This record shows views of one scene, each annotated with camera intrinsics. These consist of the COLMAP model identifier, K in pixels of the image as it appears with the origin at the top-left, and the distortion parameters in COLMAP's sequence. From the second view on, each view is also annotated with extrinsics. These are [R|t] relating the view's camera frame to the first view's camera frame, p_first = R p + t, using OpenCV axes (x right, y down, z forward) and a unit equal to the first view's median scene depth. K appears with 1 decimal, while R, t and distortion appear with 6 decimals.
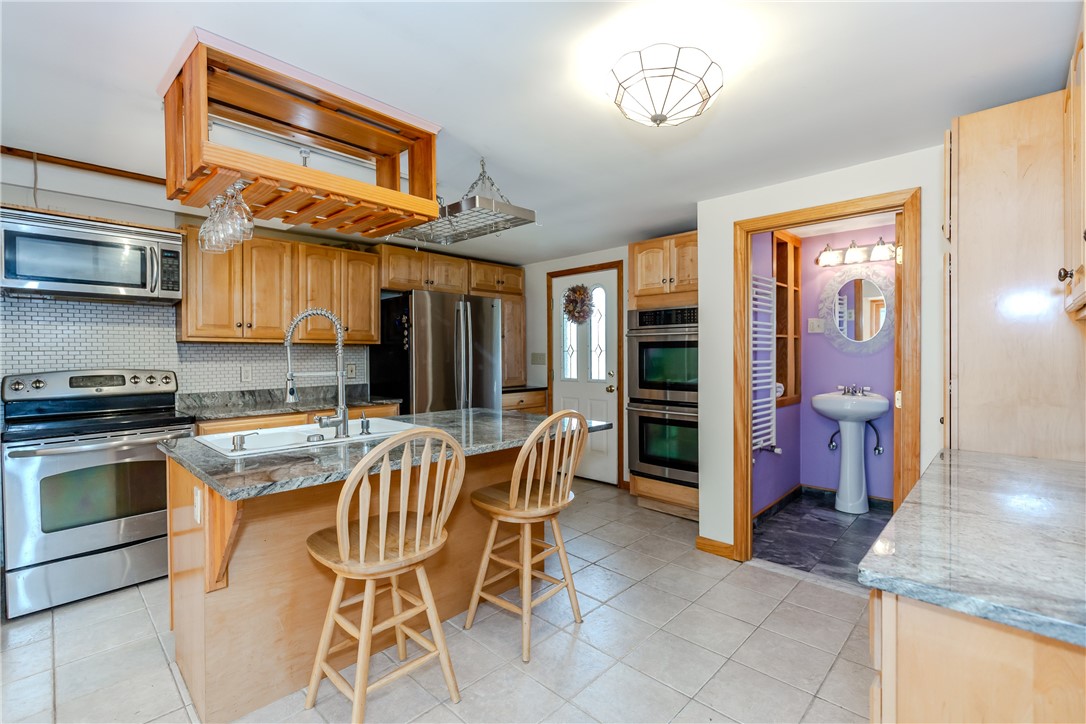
lens RADIAL K [[485.4, 0, 545.3], [0, 485.4, 357.8], [0, 0, 1]] dist [0.002143, -0.000289]
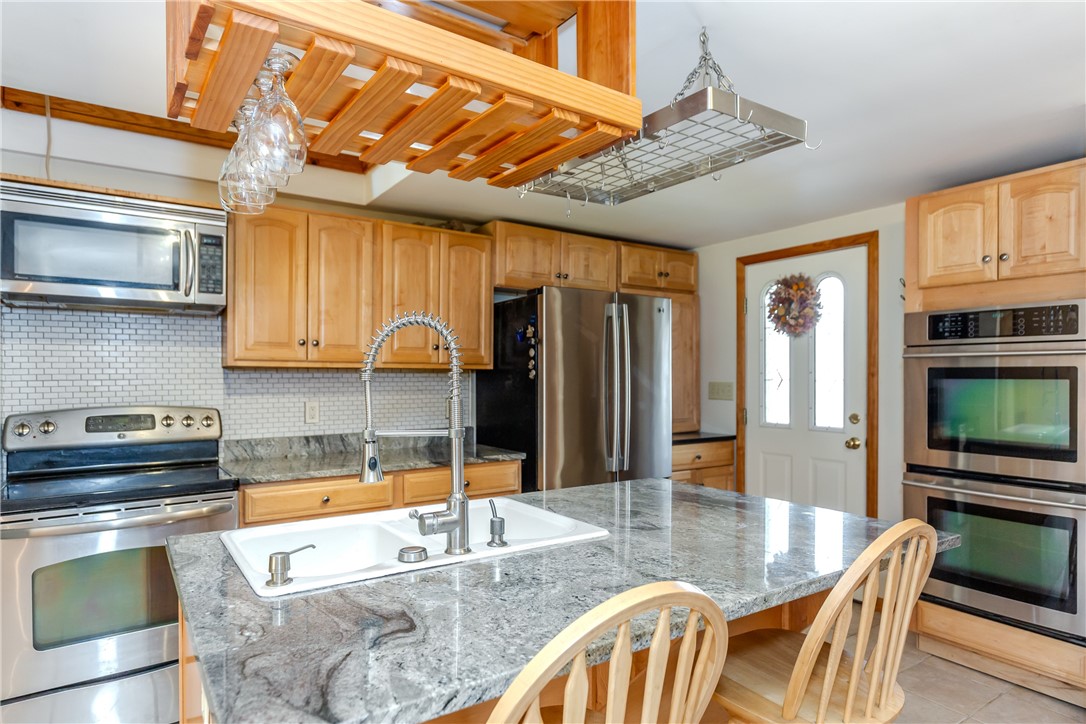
lens RADIAL K [[626.0, 0, 543.9], [0, 626.0, 378.3], [0, 0, 1]] dist [-0.002943, -0.001192]
pose [[0.977708, 0.005920, -0.209885, -0.095330], [-0.006931, 0.999968, -0.004081, -0.013517], [0.209854, 0.005444, 0.977718, 0.179872]]
